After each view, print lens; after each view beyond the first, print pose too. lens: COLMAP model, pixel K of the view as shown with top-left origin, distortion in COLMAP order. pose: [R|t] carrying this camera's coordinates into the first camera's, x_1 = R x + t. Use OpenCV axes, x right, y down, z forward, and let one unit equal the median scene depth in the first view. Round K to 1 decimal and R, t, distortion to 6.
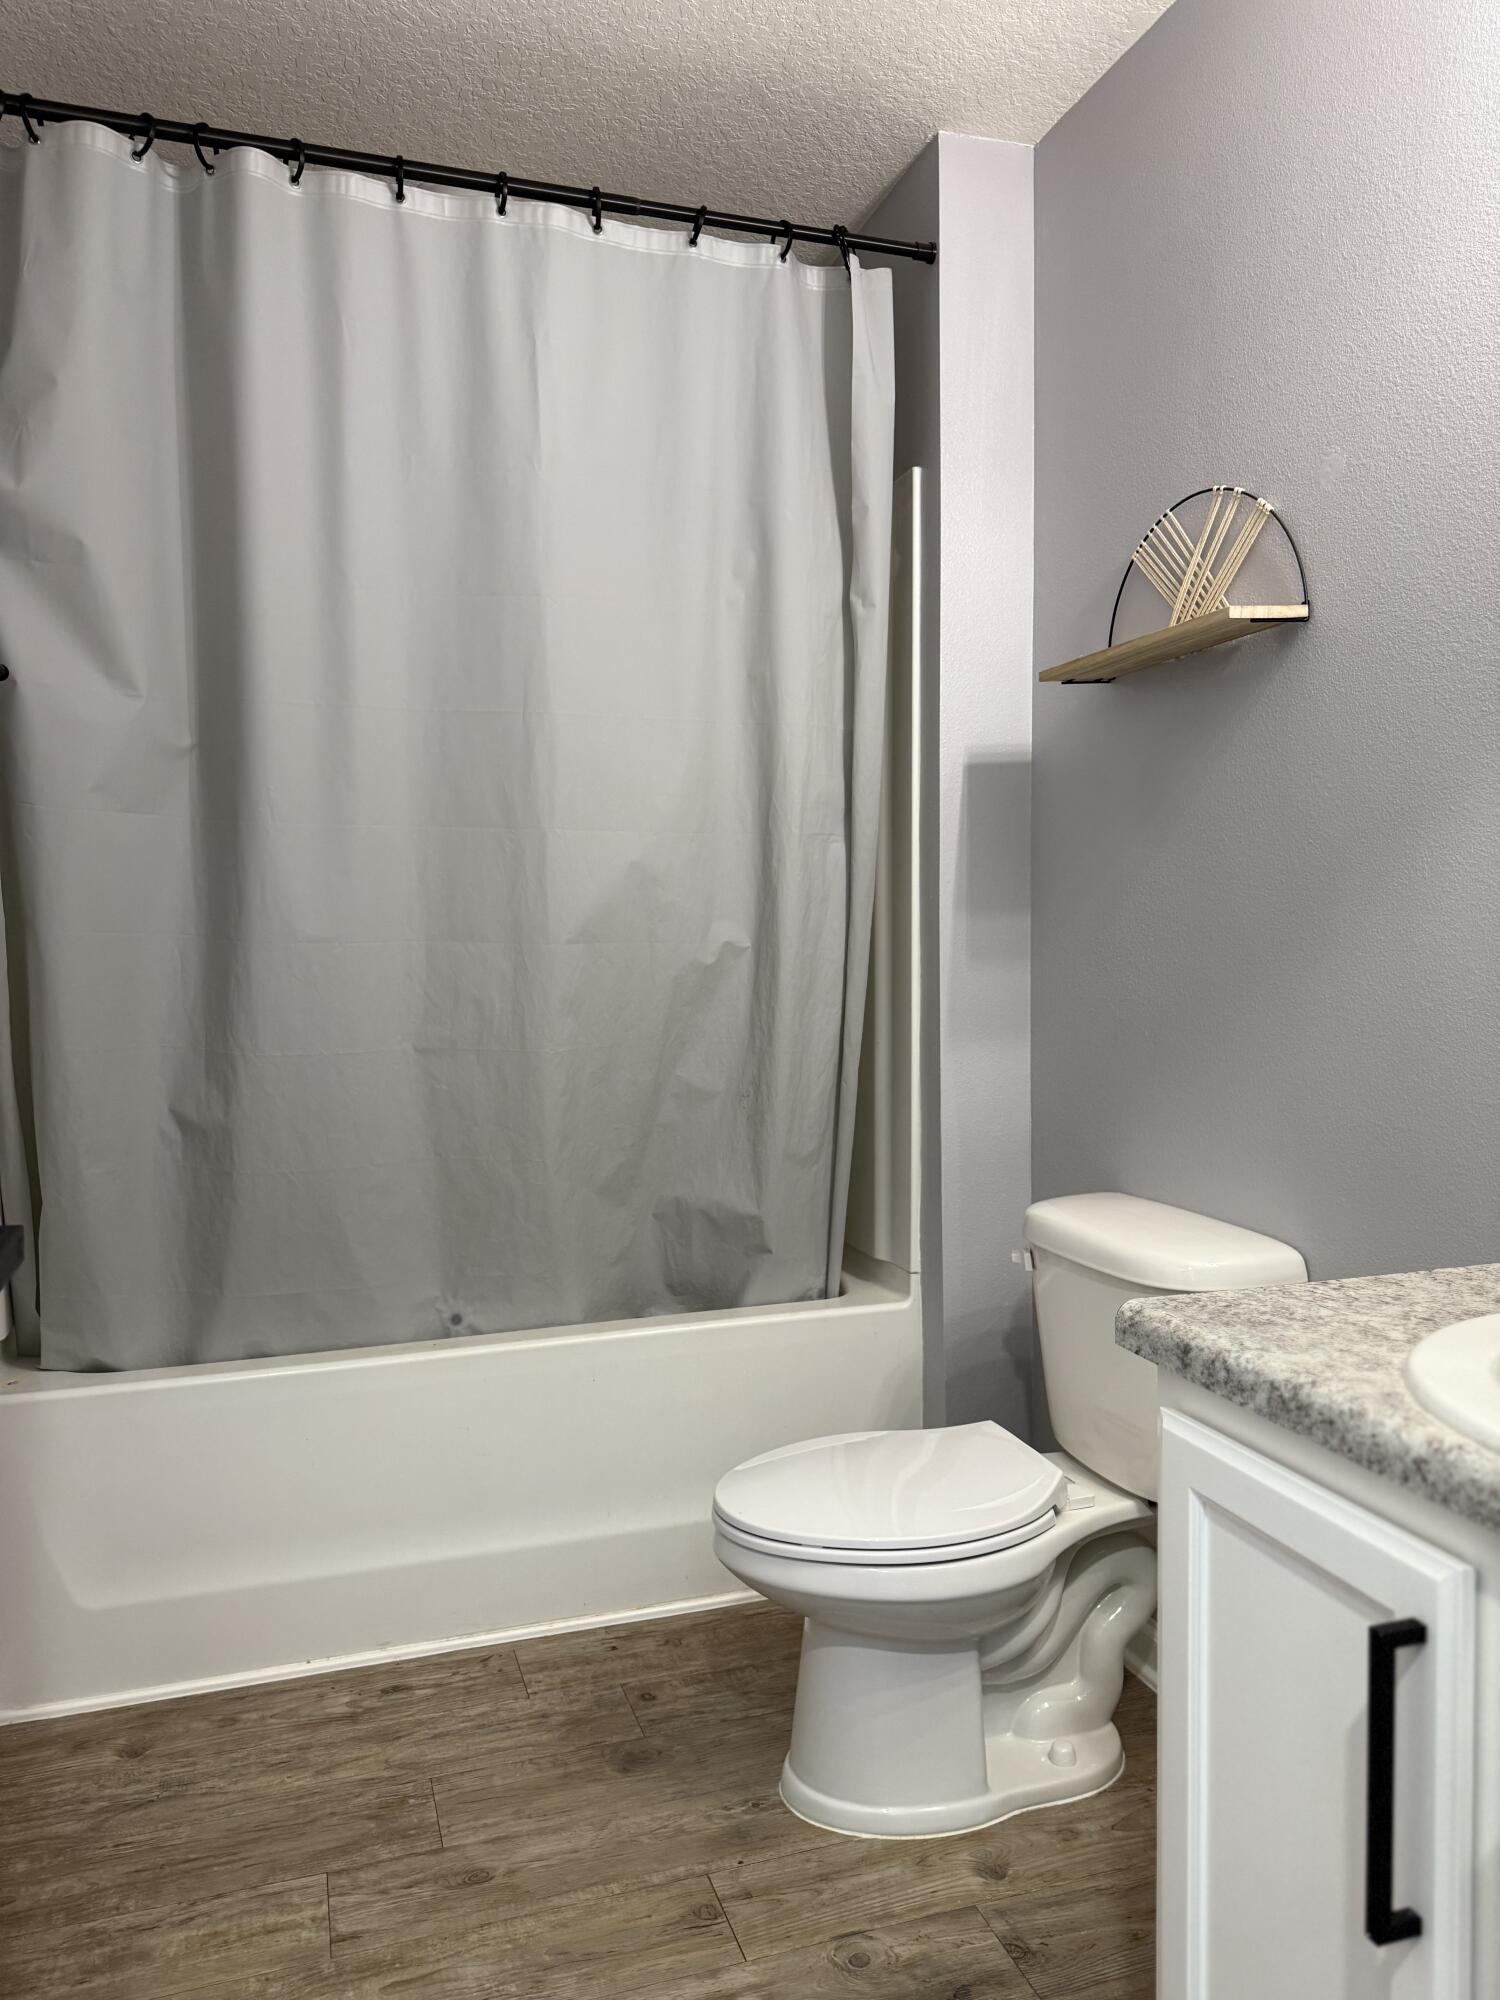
lens RADIAL K [[1402.4, 0, 750.0], [0, 1402.4, 1000.0], [0, 0, 1]] dist [0.054904, -0.077519]
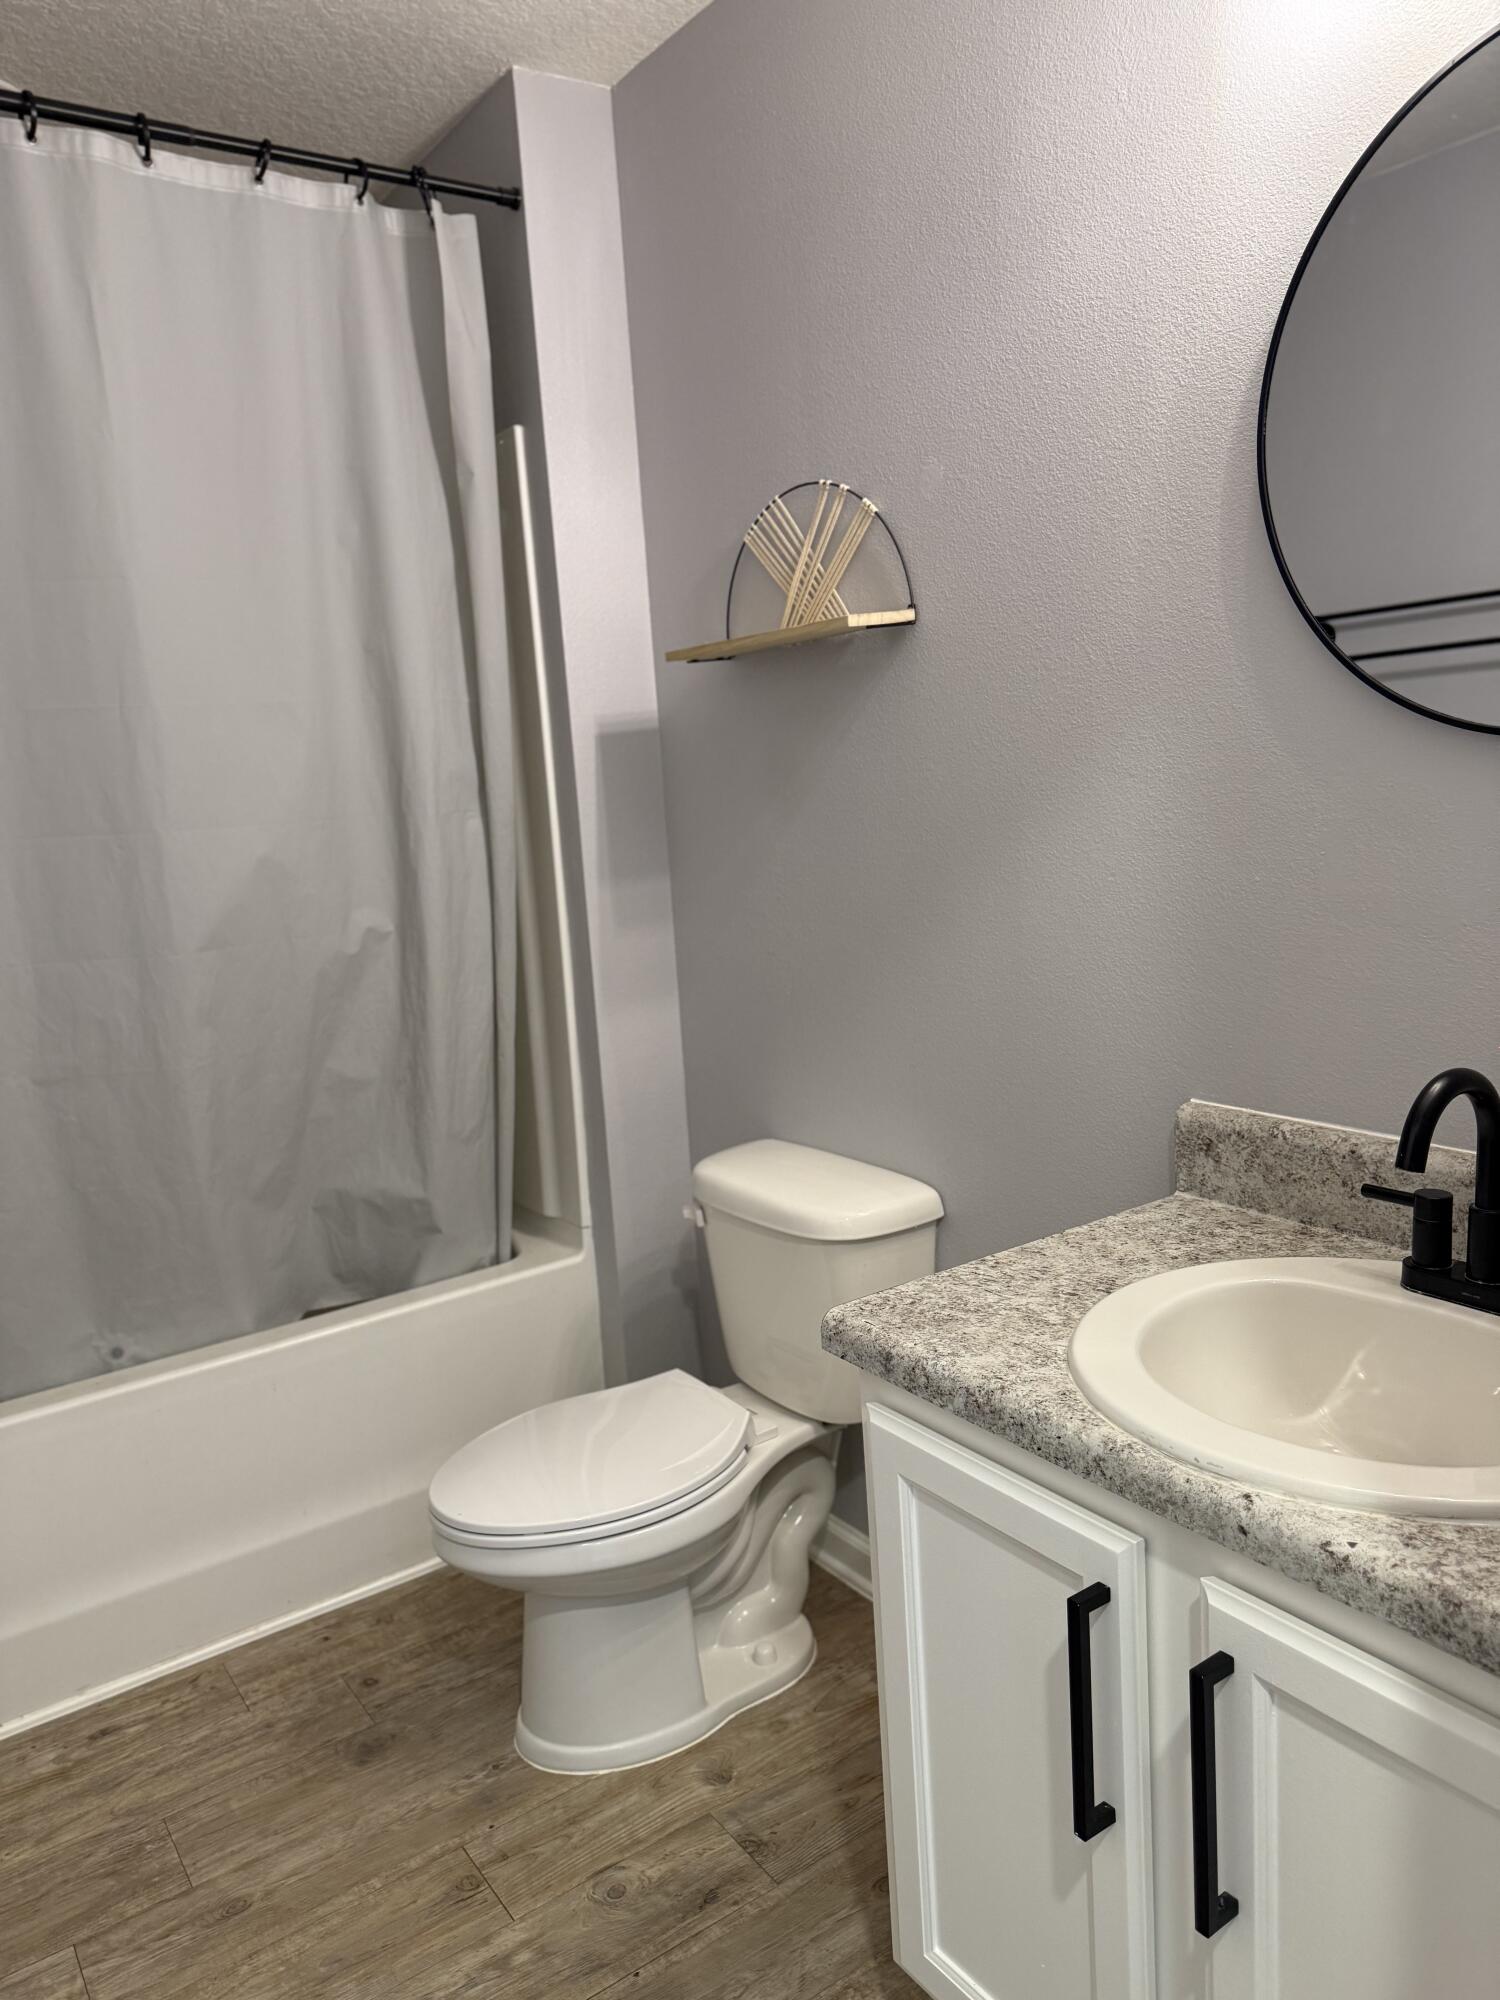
lens RADIAL K [[1395.7, 0, 747.4], [0, 1395.7, 1011.8], [0, 0, 1]] dist [0.025294, -0.032230]
pose [[0.954801, -0.097902, 0.280659, -0.050846], [0.066896, 0.990755, 0.118024, -0.097469], [-0.289619, -0.093915, 0.952523, -0.007692]]
